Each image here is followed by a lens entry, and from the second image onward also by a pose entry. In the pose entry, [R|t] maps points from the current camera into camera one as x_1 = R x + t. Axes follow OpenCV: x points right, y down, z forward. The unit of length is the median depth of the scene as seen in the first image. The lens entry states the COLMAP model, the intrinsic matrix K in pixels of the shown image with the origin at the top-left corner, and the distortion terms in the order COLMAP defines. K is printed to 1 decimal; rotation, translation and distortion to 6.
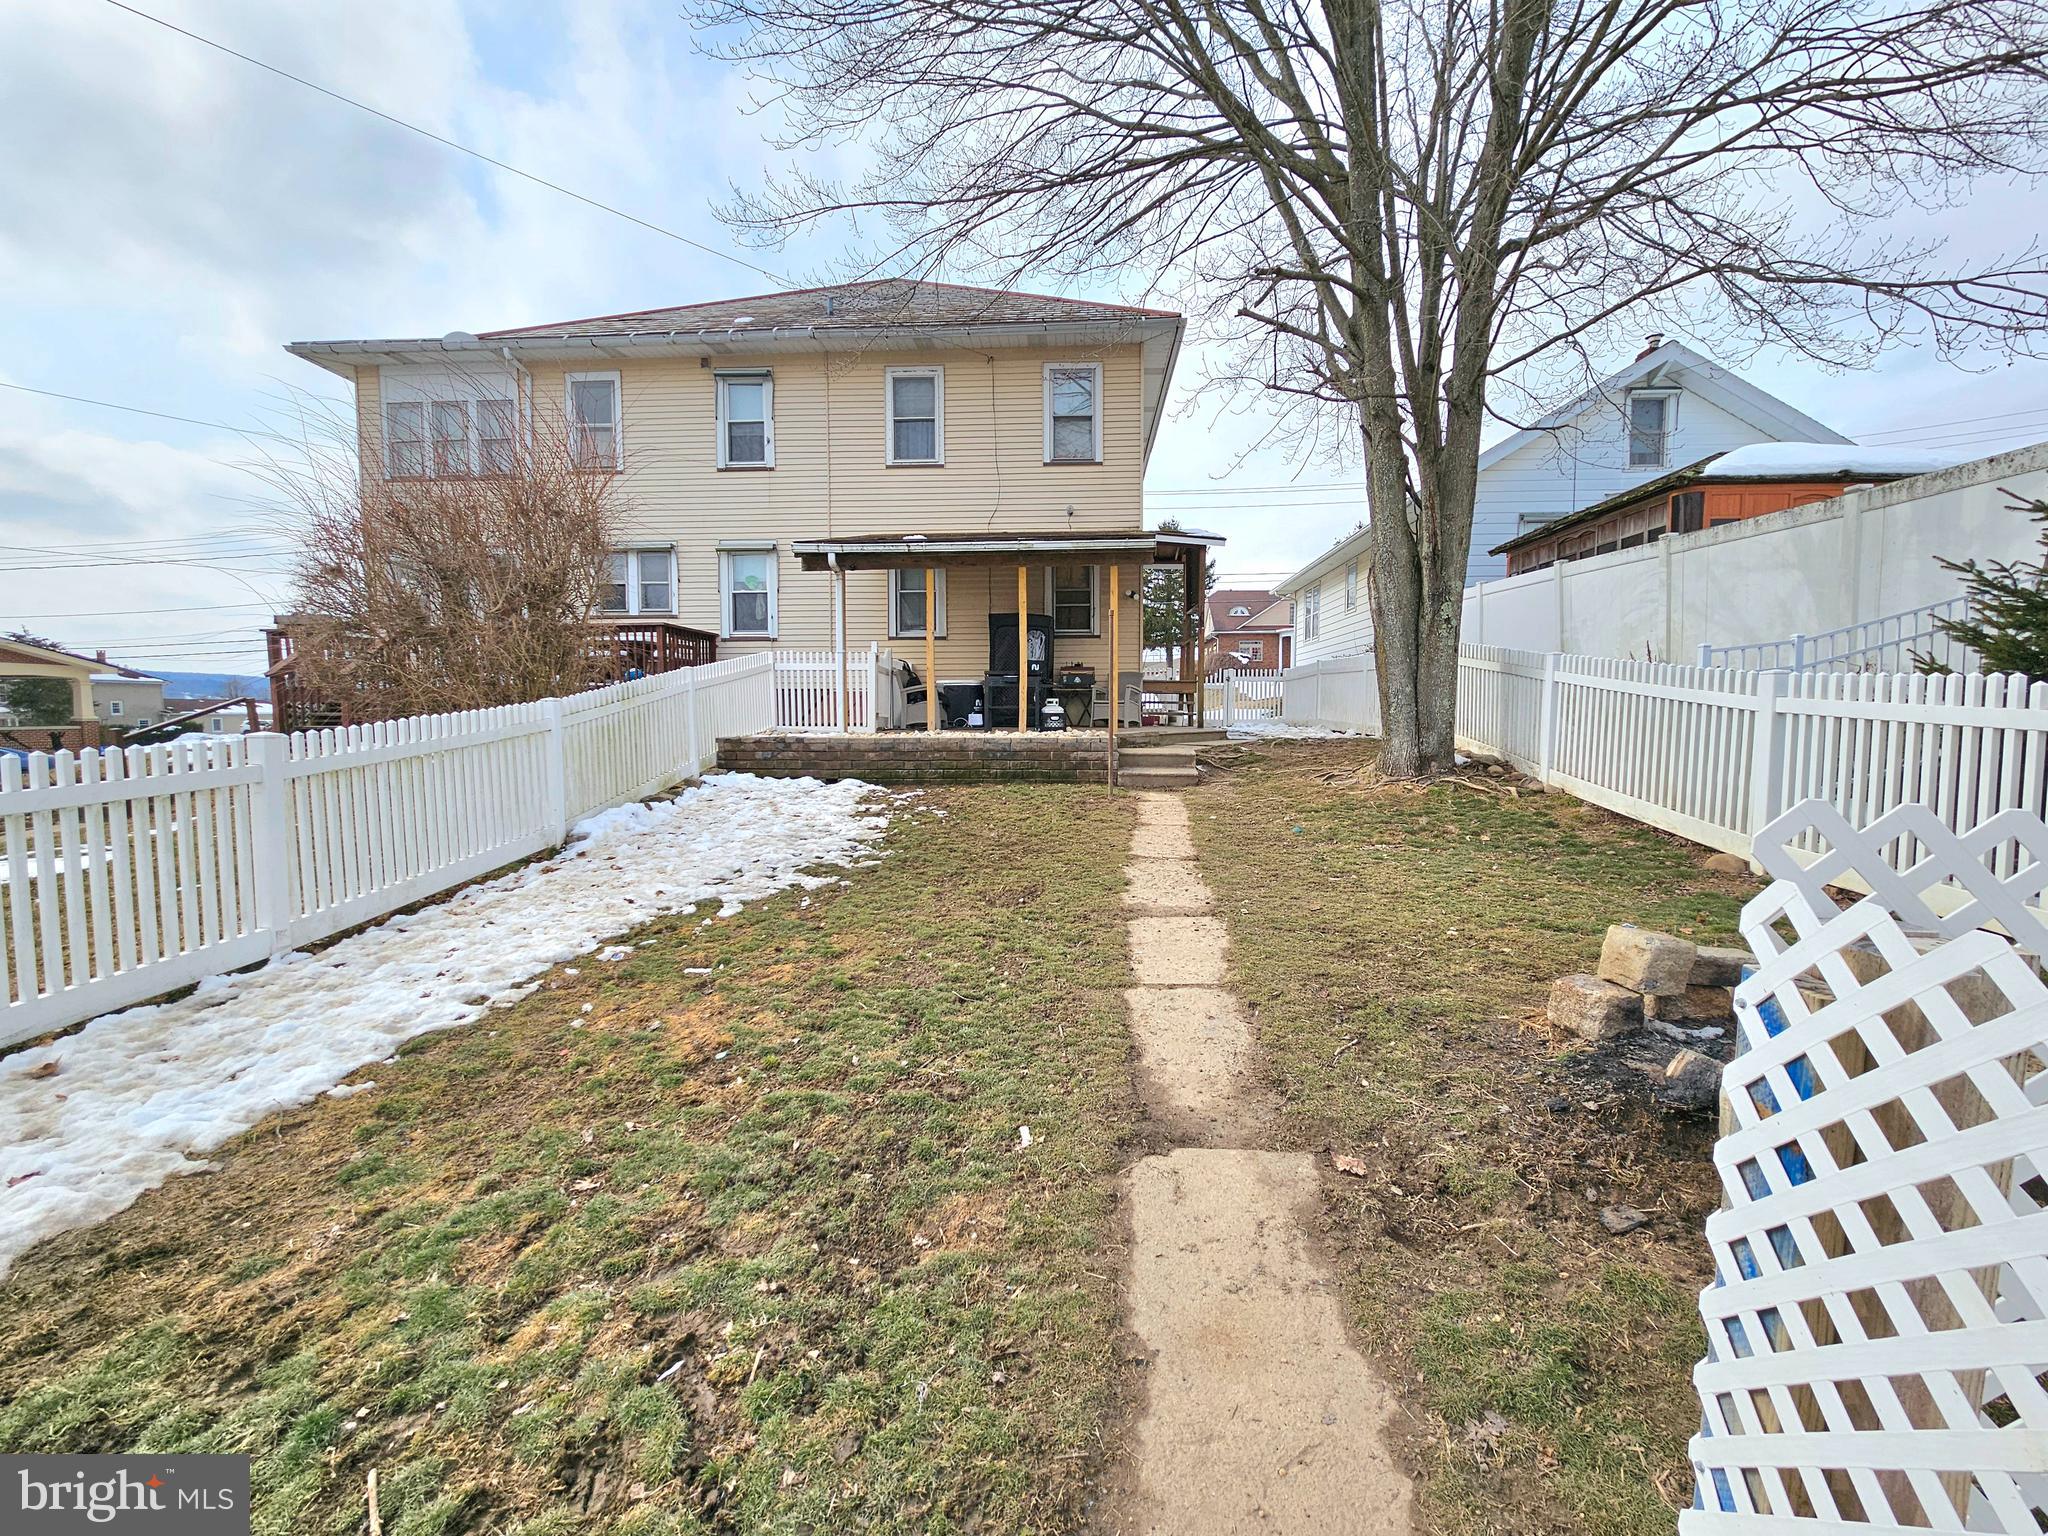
lens RADIAL K [[832.4, 0, 1032.8], [0, 832.4, 762.6], [0, 0, 1]] dist [0.001430, -0.000262]
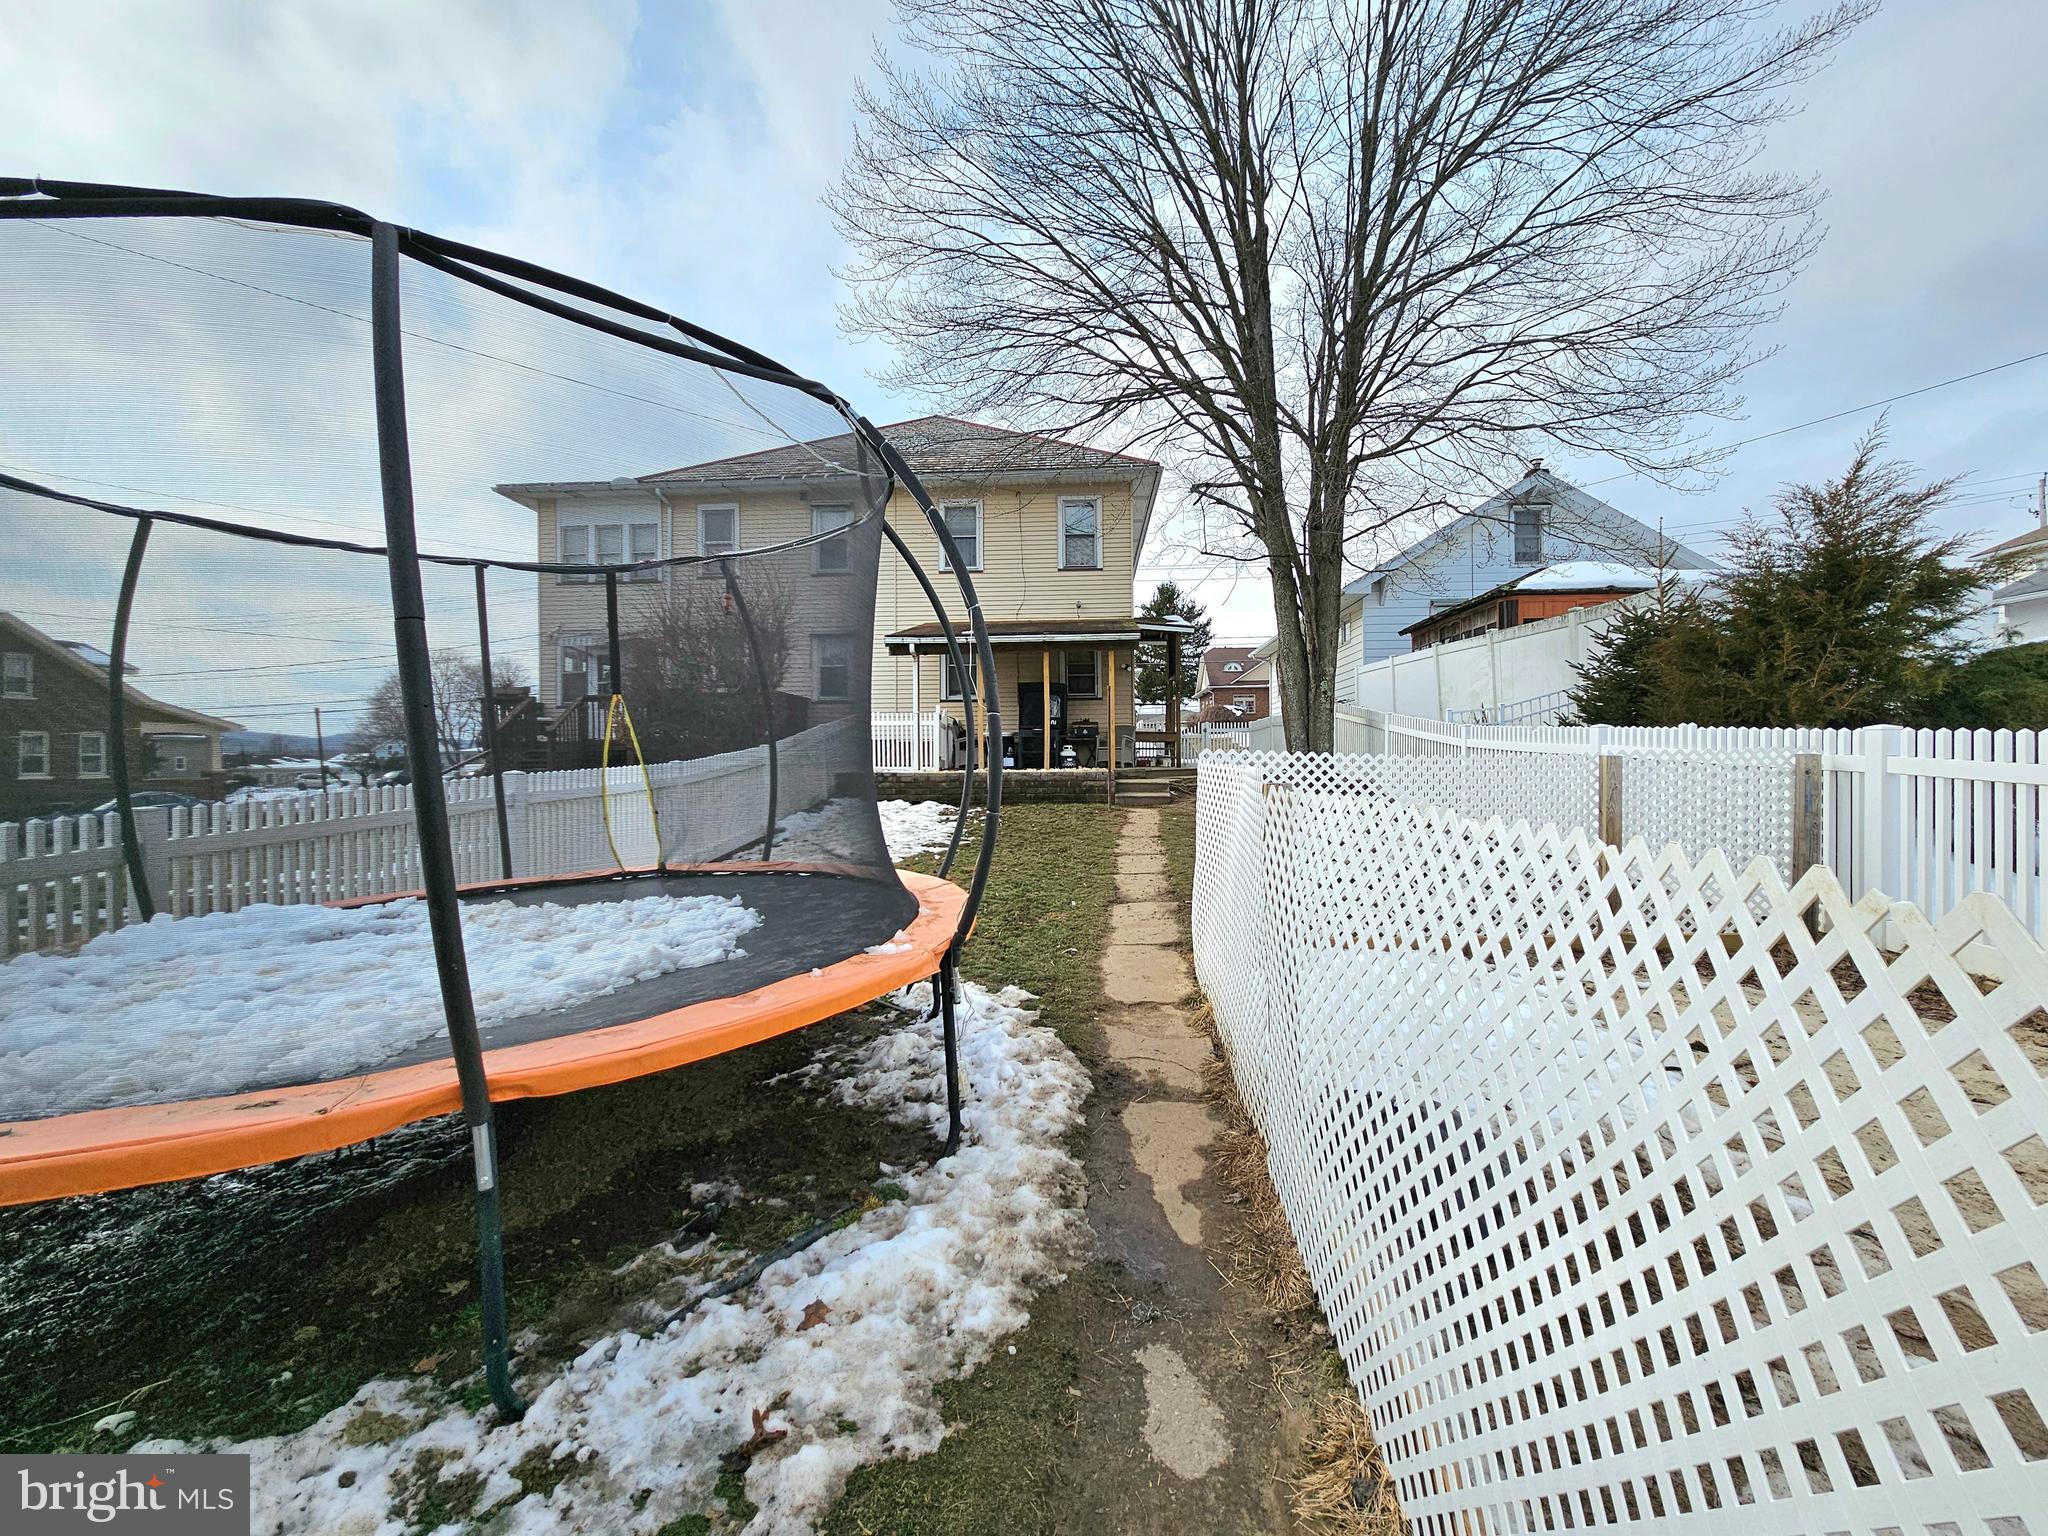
lens RADIAL K [[832.4, 0, 1025.2], [0, 832.4, 760.6], [0, 0, 1]] dist [0.001430, -0.000262]
pose [[0.999891, -0.005447, -0.013757, -0.027542], [0.004545, 0.997889, -0.064788, 0.036905], [0.014080, 0.064718, 0.997804, -0.370146]]
